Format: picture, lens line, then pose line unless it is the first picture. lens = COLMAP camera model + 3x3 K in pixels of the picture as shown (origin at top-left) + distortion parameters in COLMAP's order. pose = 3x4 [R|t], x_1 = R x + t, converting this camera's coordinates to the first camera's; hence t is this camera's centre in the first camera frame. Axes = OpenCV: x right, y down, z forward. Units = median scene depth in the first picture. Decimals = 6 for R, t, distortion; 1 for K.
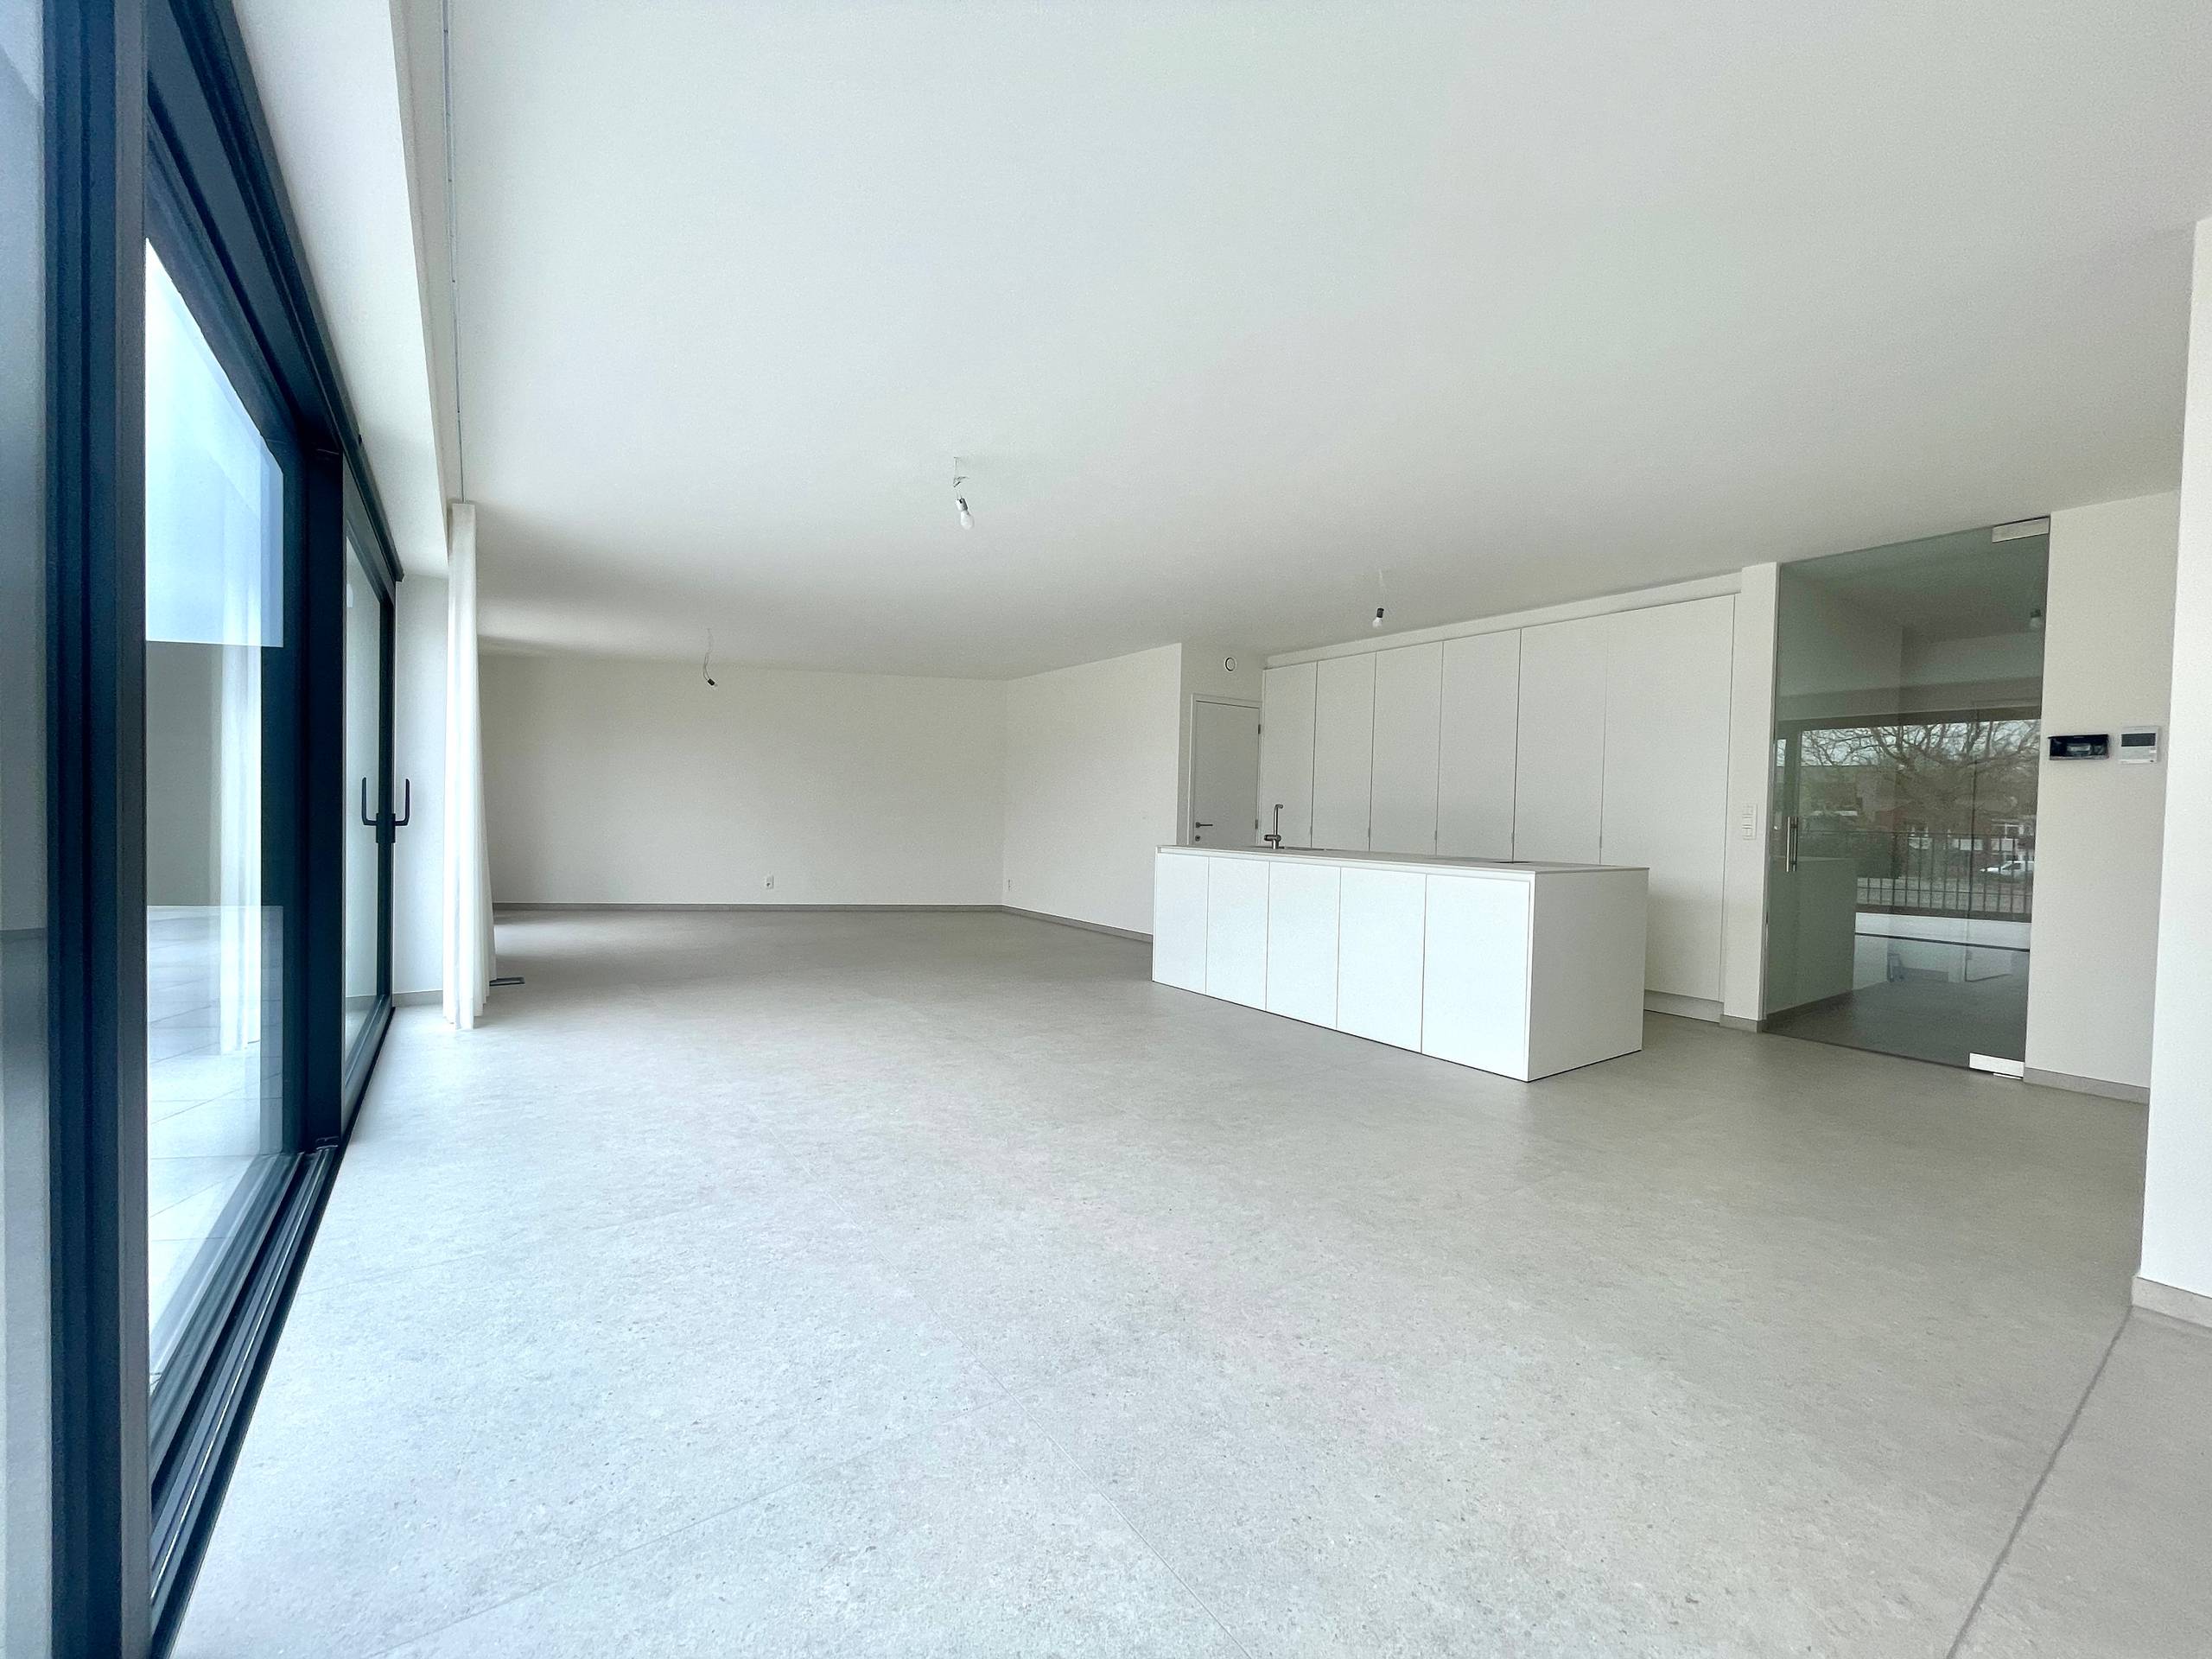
lens RADIAL K [[900.1, 0, 1095.9], [0, 900.1, 837.0], [0, 0, 1]] dist [0.002868, -0.000365]
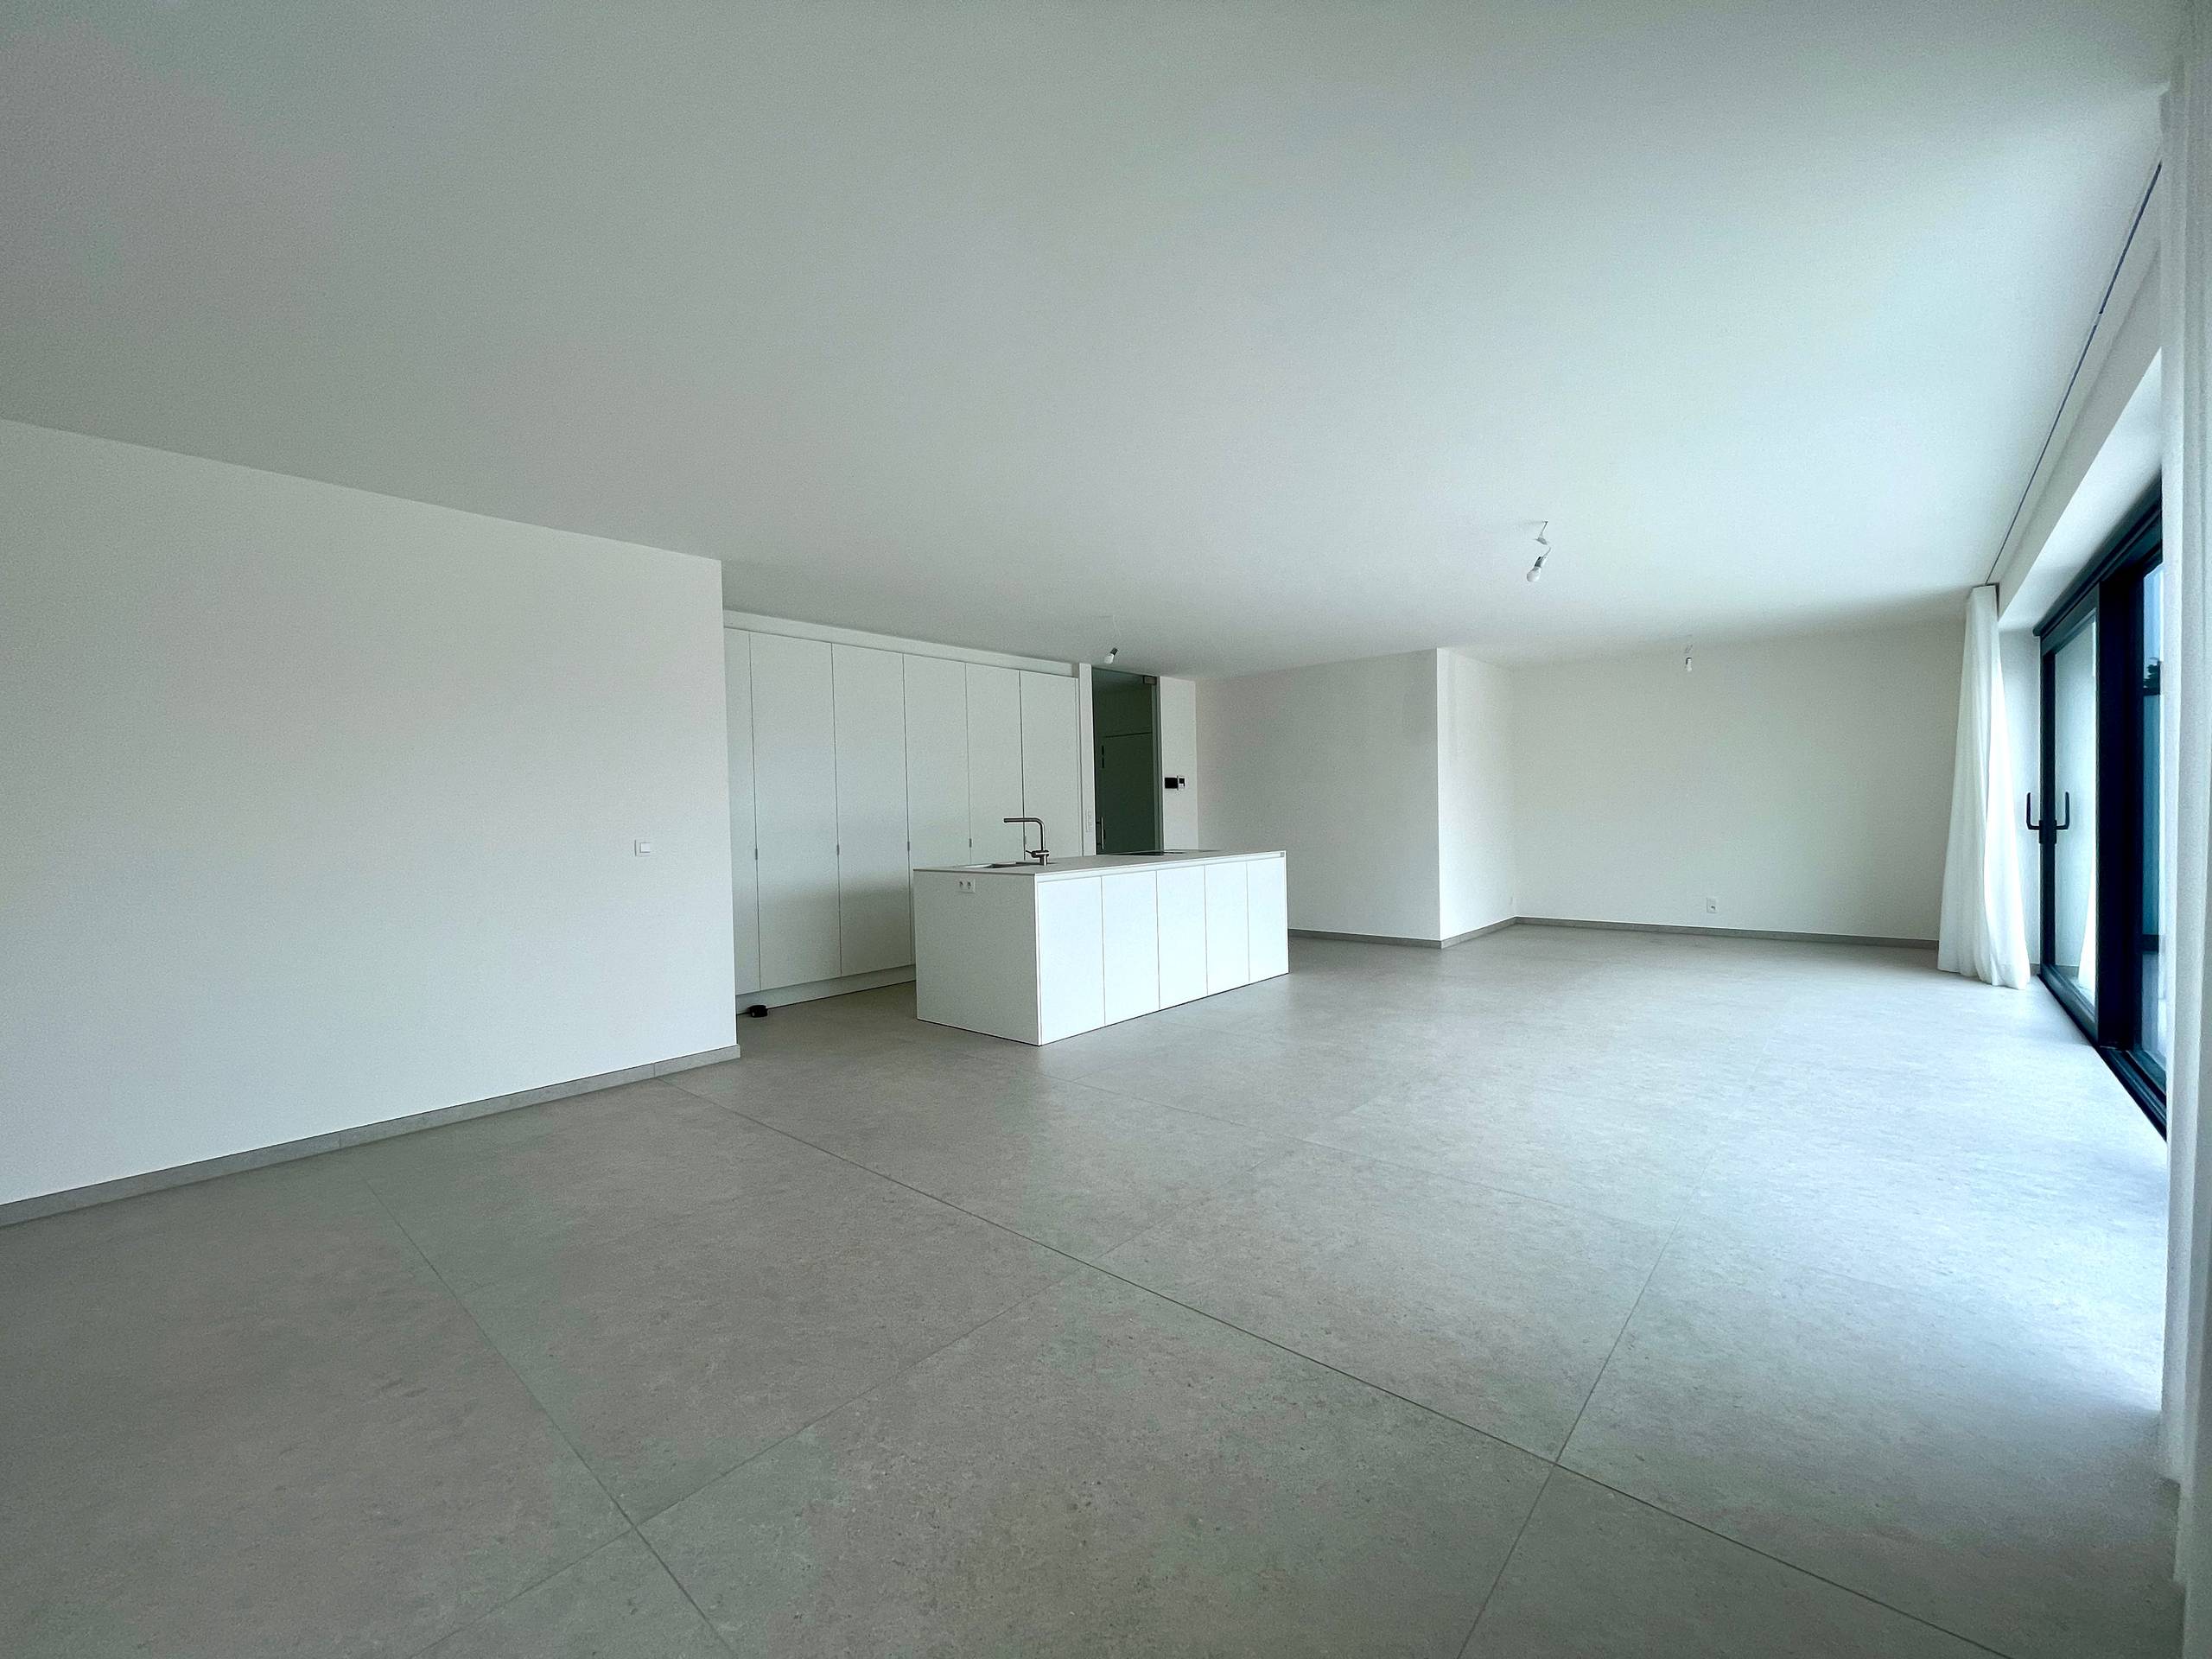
lens RADIAL K [[900.1, 0, 1097.4], [0, 900.1, 833.3], [0, 0, 1]] dist [0.002868, -0.000365]
pose [[-0.228998, -0.037841, 0.972691, -1.133409], [0.046484, 0.997679, 0.049756, -0.100159], [-0.972316, 0.056608, -0.226708, 1.789622]]
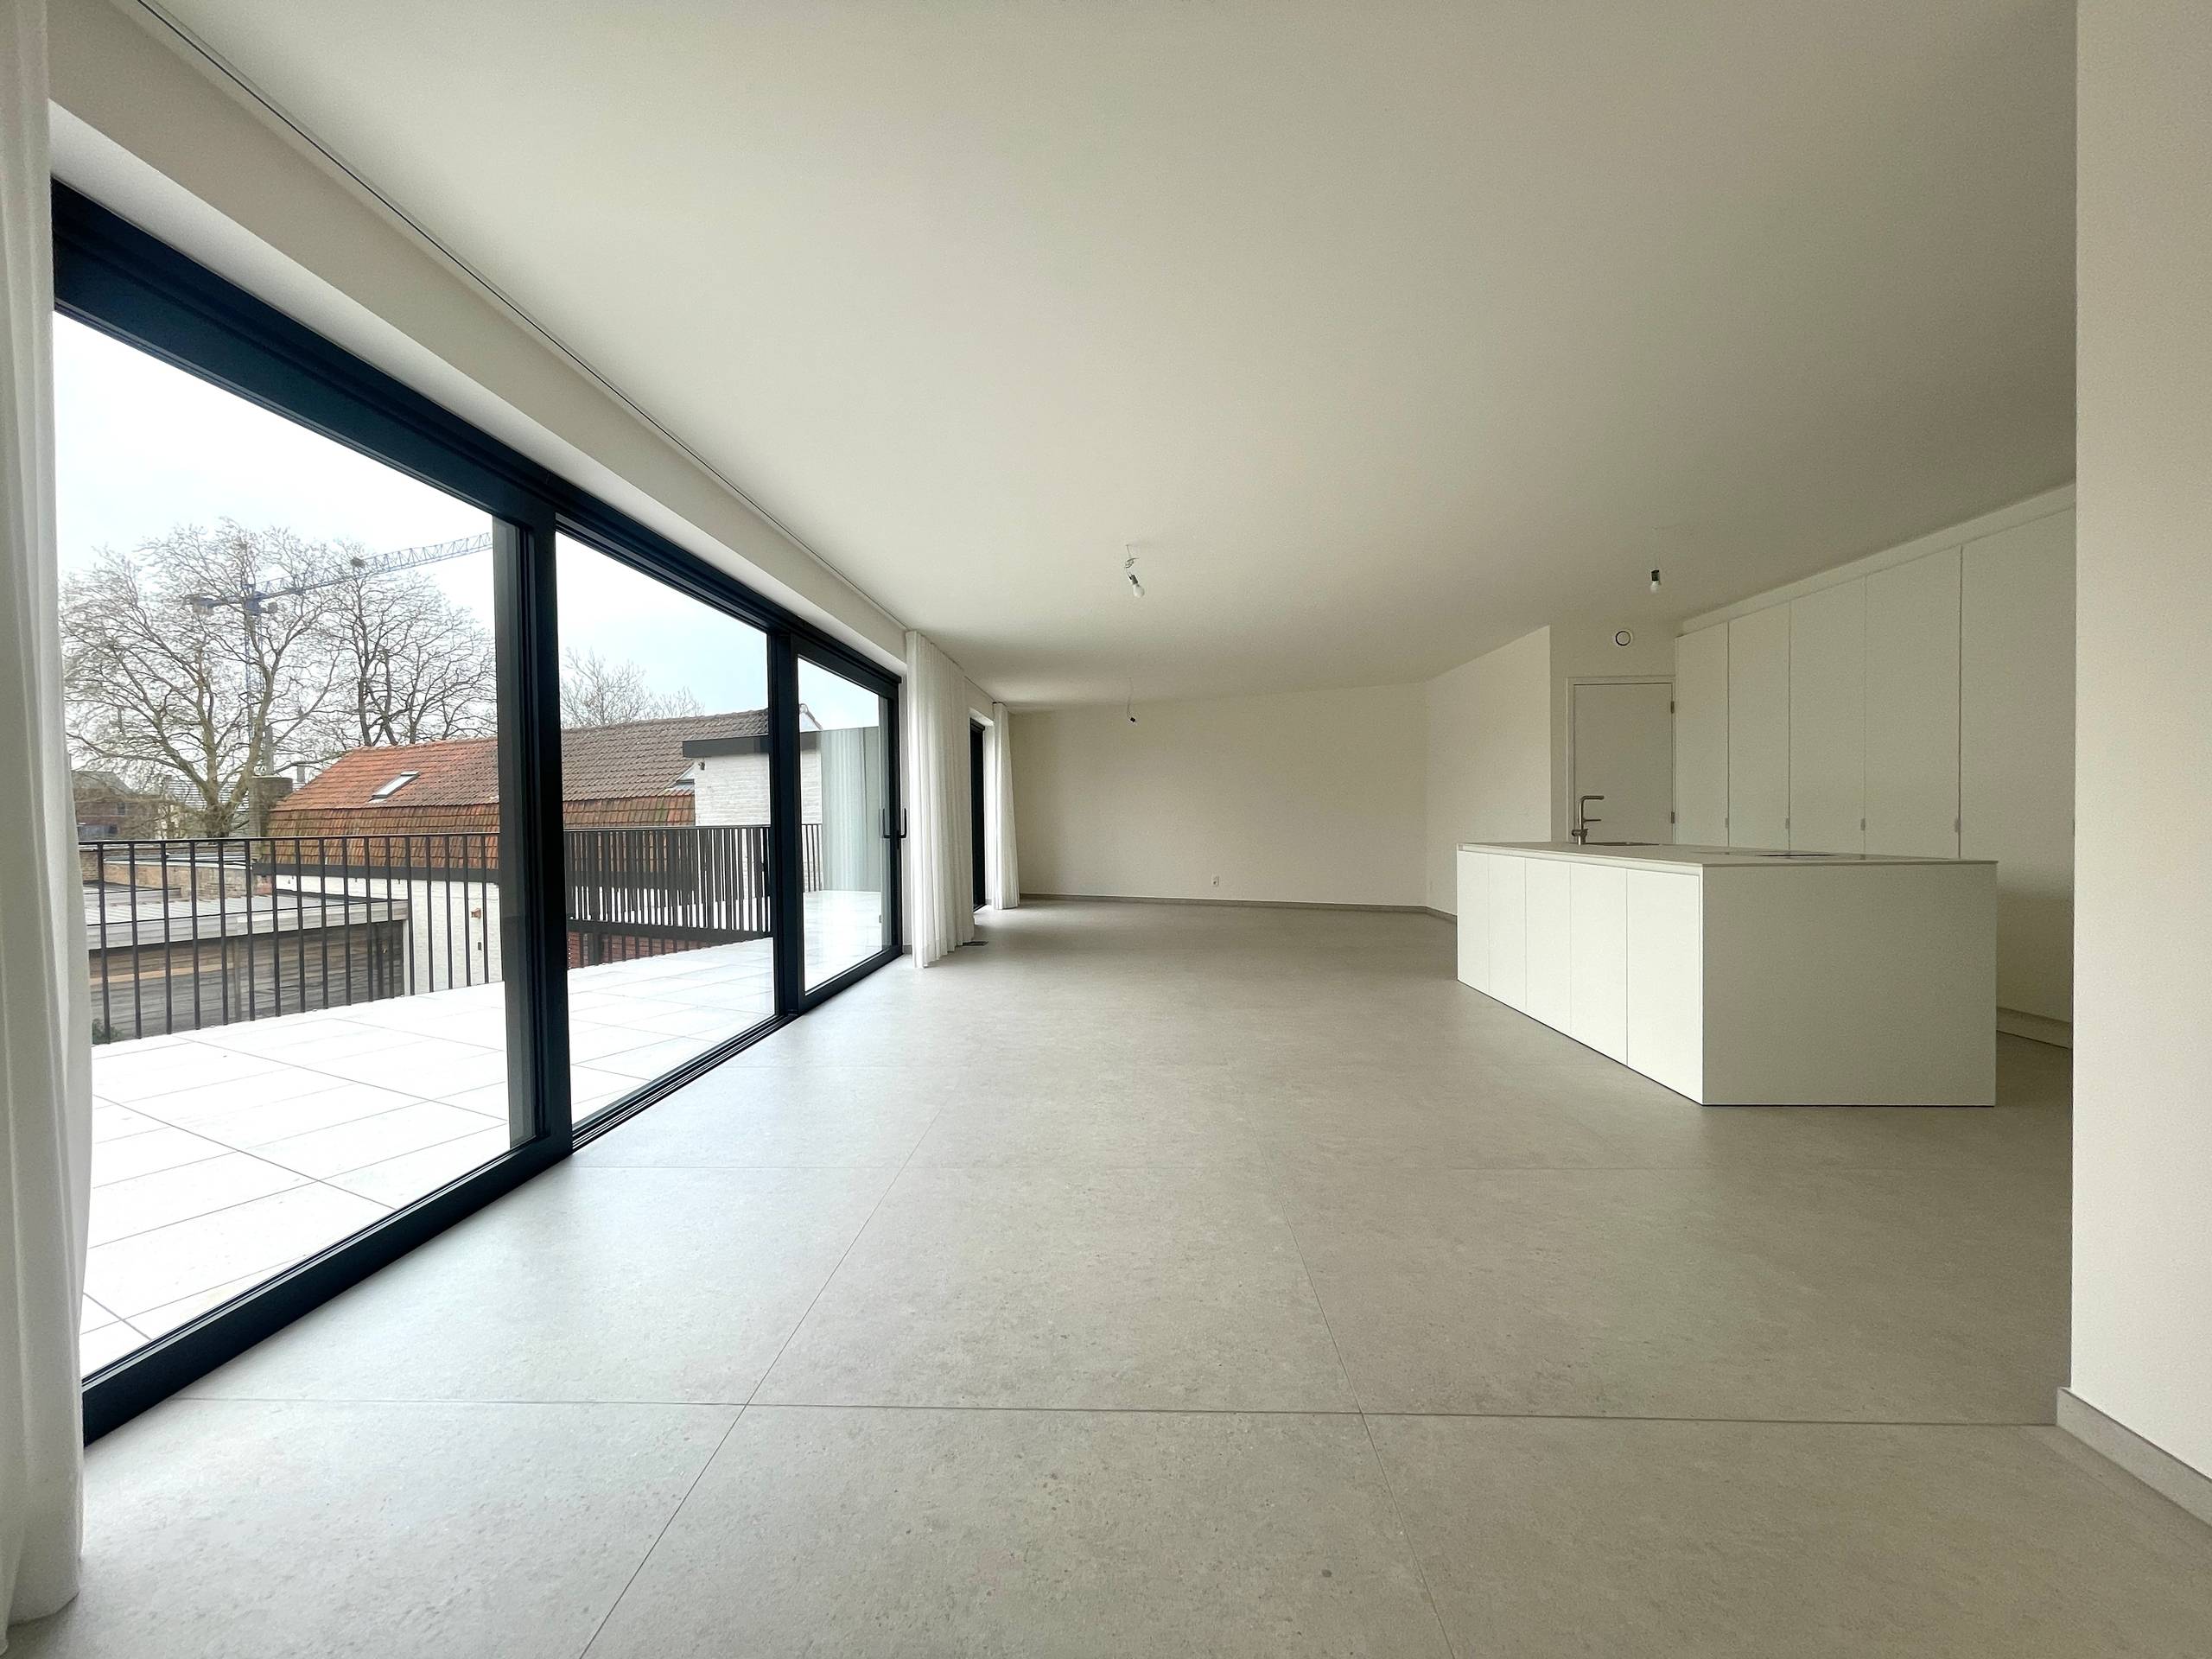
lens RADIAL K [[900.1, 0, 1089.4], [0, 900.1, 829.4], [0, 0, 1]] dist [0.002868, -0.000365]
pose [[0.787147, -0.026466, -0.616198, 0.574209], [0.016323, 0.999623, -0.022083, 0.015392], [0.616550, 0.007324, 0.787282, -0.052666]]
